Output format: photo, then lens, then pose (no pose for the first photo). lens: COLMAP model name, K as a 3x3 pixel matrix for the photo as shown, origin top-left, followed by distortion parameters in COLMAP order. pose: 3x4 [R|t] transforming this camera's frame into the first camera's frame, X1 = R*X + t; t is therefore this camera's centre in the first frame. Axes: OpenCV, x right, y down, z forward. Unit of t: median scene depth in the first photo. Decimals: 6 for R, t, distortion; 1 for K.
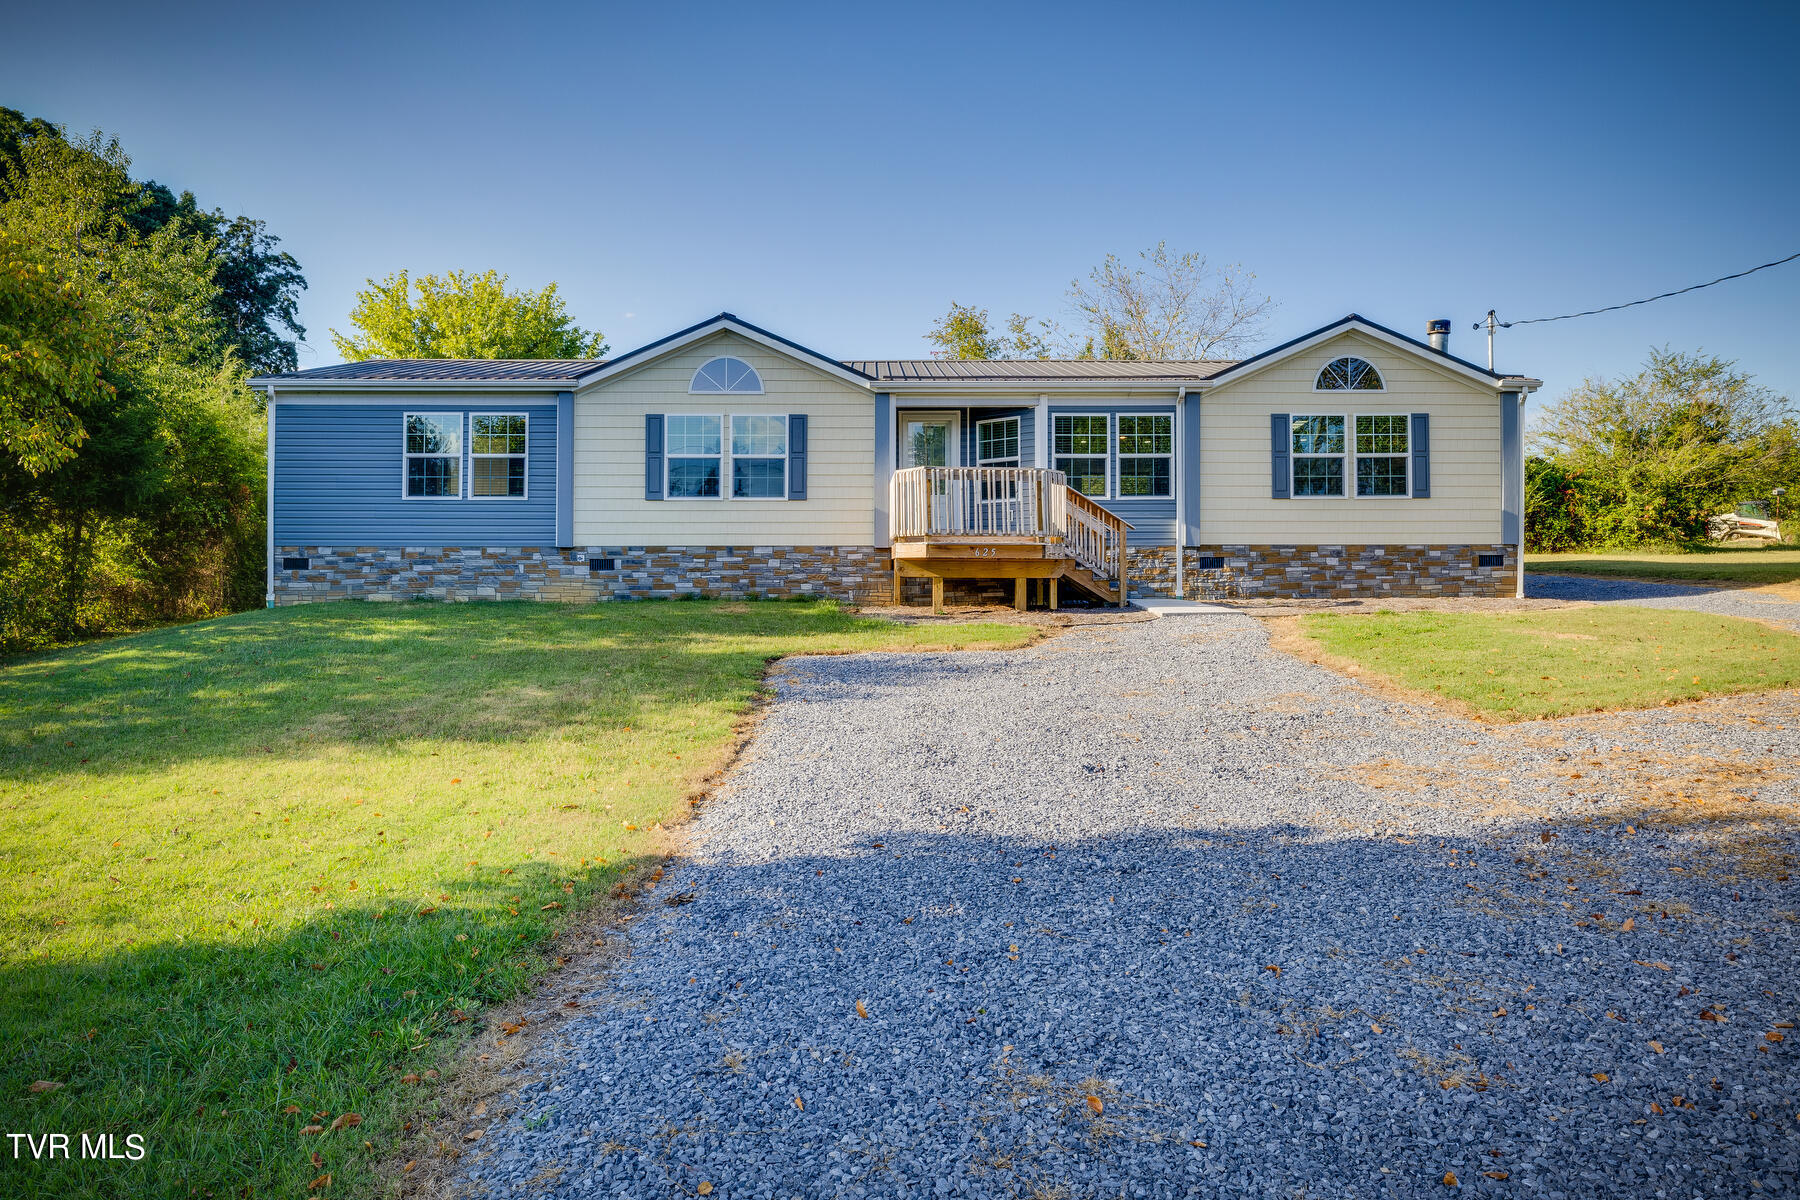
lens RADIAL K [[778.4, 0, 885.9], [0, 778.4, 542.8], [0, 0, 1]] dist [0.002259, 0.000031]
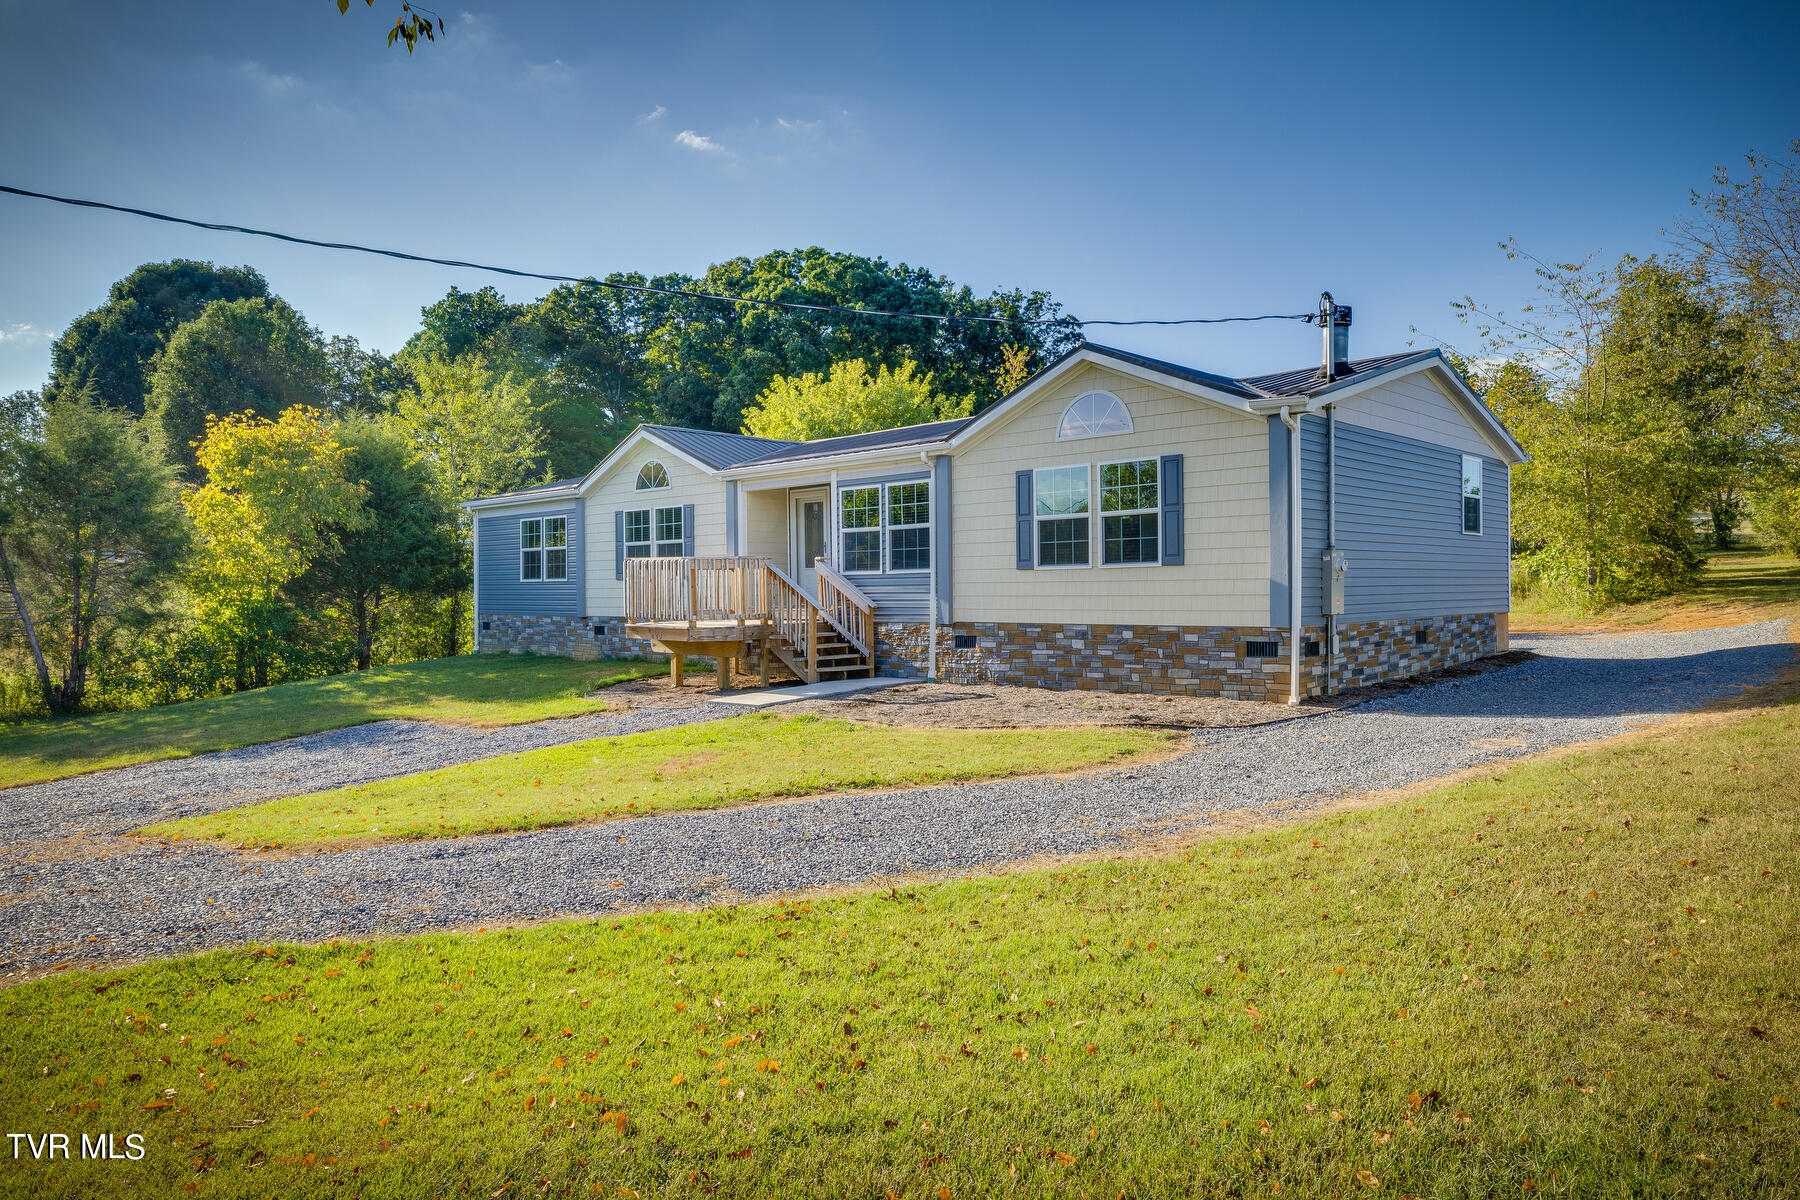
lens RADIAL K [[1144.9, 0, 900.1], [0, 1144.9, 606.9], [0, 0, 1]] dist [0.000757, -0.000081]
pose [[0.716574, 0.004998, -0.697493, 1.285336], [-0.016038, 0.999828, -0.009312, -0.001410], [0.697327, 0.017859, 0.716531, -0.000125]]
